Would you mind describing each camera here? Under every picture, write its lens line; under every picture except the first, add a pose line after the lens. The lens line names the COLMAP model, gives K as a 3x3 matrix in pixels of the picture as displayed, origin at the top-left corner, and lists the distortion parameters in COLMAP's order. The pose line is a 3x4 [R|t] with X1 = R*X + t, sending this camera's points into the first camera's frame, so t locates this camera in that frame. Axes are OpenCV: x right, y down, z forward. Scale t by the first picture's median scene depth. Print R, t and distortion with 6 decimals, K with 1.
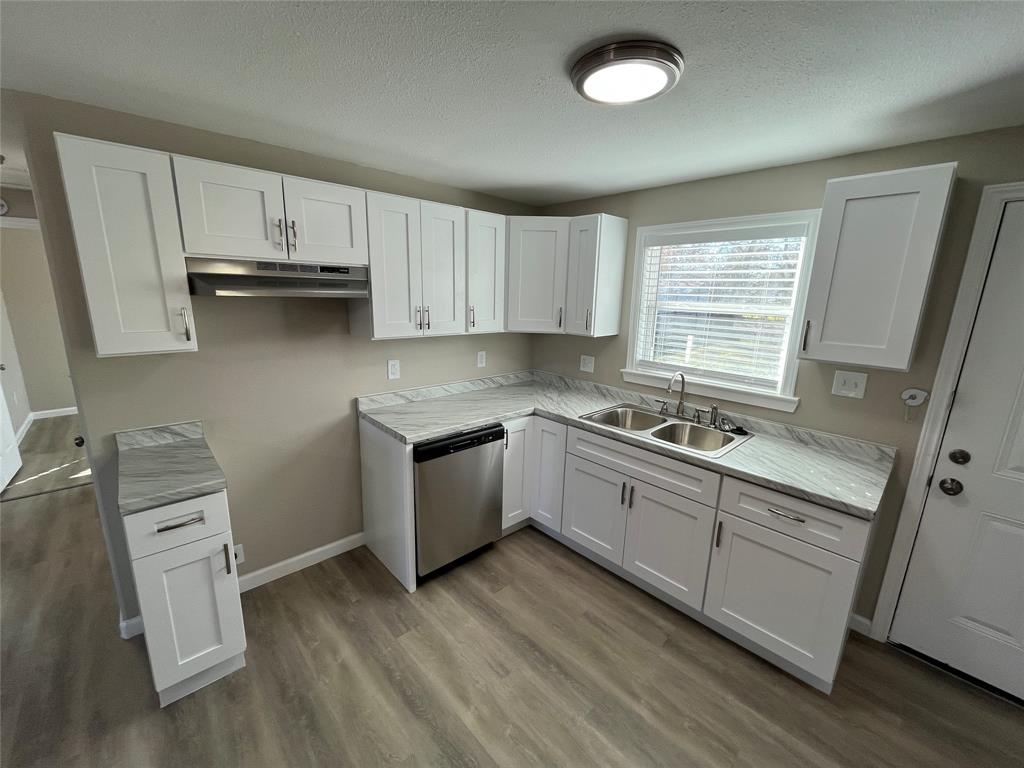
lens RADIAL K [[414.1, 0, 512.0], [0, 414.1, 384.0], [0, 0, 1]] dist [-0.000995, -0.000409]
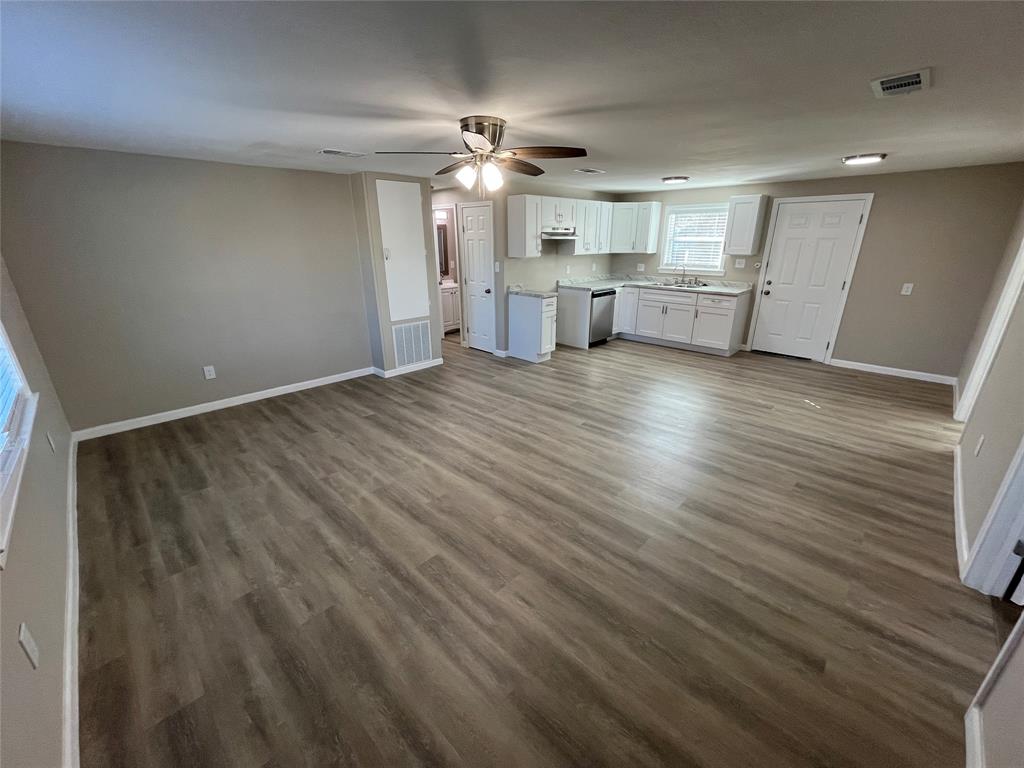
lens RADIAL K [[414.1, 0, 512.0], [0, 414.1, 384.0], [0, 0, 1]] dist [-0.000995, -0.000409]
pose [[0.998633, -0.042732, 0.030096, -0.867314], [0.038779, 0.991835, 0.121487, 0.394458], [-0.035042, -0.120153, 0.992137, -1.820517]]
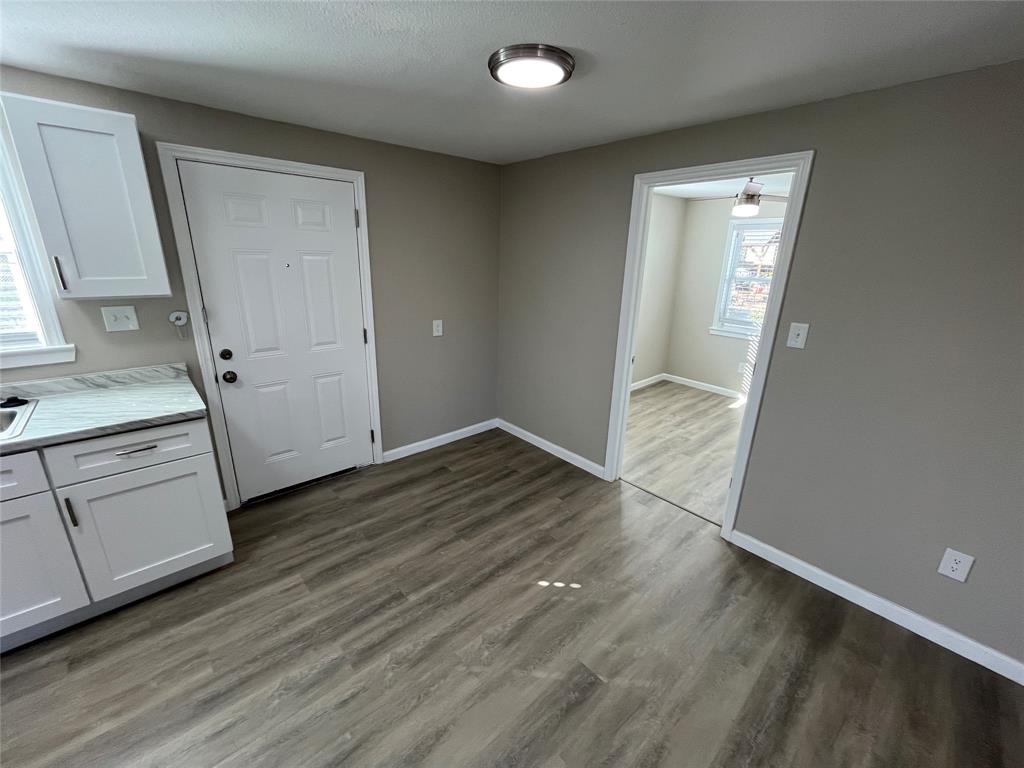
lens RADIAL K [[415.5, 0, 512.0], [0, 415.5, 384.0], [0, 0, 1]] dist [-0.002911, -0.000247]
pose [[0.017549, -0.319885, 0.947294, -0.190420], [0.192437, 0.930807, 0.310753, 0.017582], [-0.981152, 0.176841, 0.077893, -0.019785]]
